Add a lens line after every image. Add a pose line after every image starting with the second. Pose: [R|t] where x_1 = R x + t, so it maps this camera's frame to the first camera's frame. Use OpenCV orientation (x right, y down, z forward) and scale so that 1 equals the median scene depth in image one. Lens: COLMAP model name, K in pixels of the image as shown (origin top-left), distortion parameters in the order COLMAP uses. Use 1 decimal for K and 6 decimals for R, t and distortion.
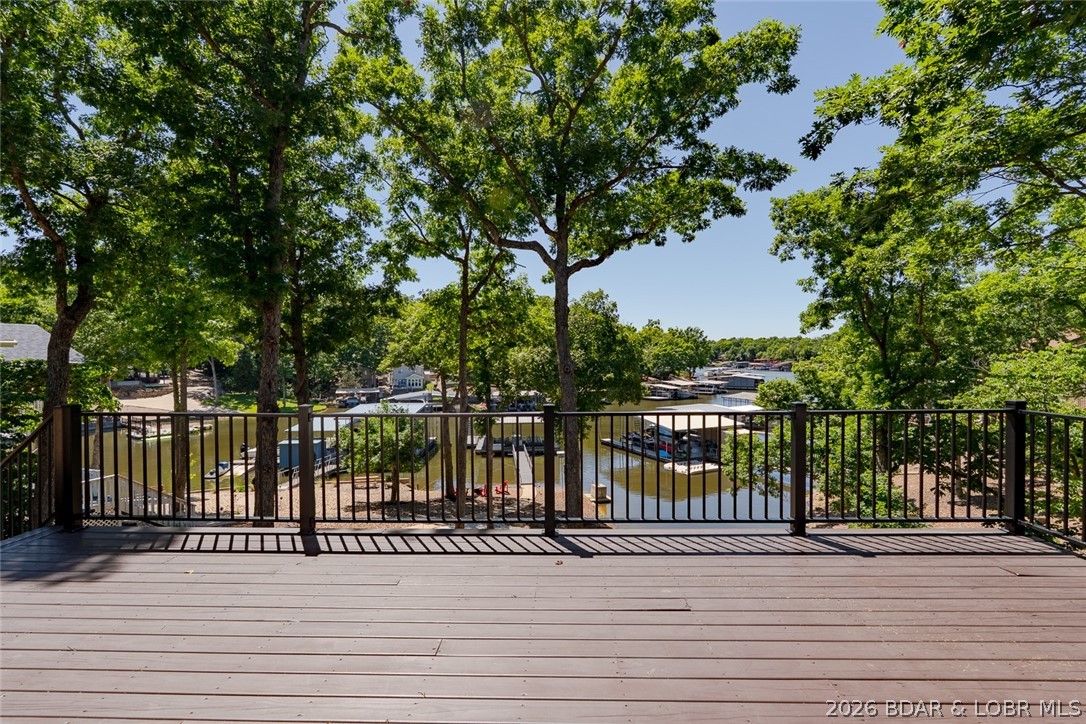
lens RADIAL K [[481.5, 0, 539.9], [0, 481.5, 365.0], [0, 0, 1]] dist [-0.002035, -0.000314]
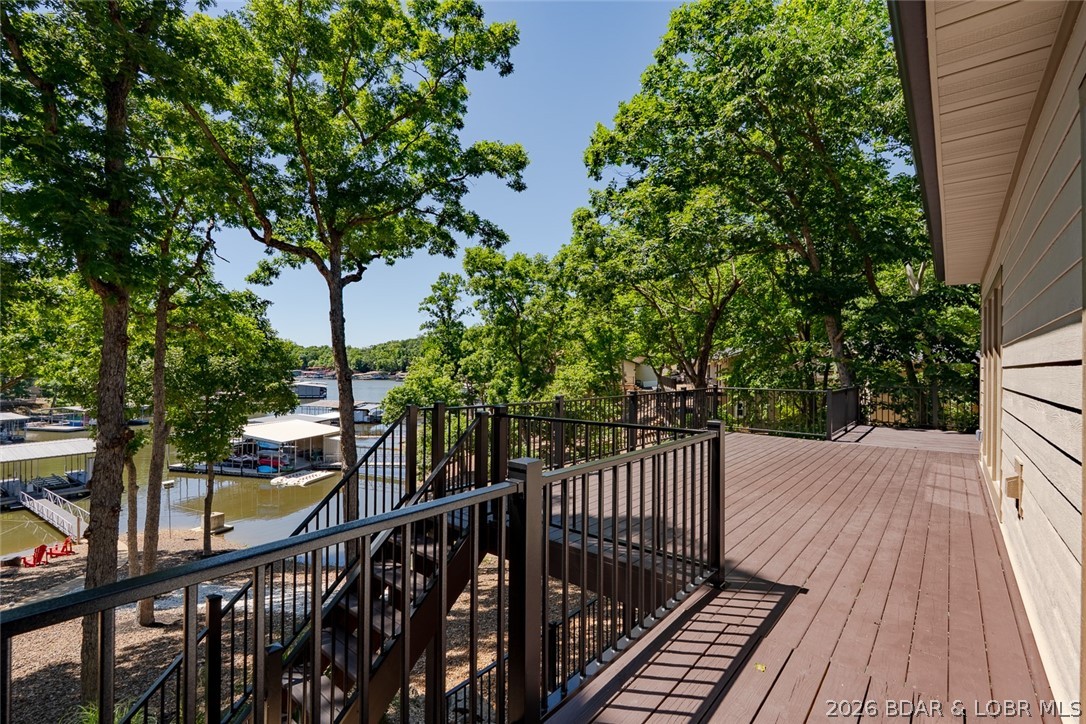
lens RADIAL K [[478.7, 0, 541.4], [0, 478.7, 364.4], [0, 0, 1]] dist [0.000733, -0.000095]
pose [[0.628326, 0.006351, 0.777924, -0.480317], [0.007939, 0.999862, -0.014576, 0.000713], [-0.777909, 0.015335, 0.628189, 0.002427]]
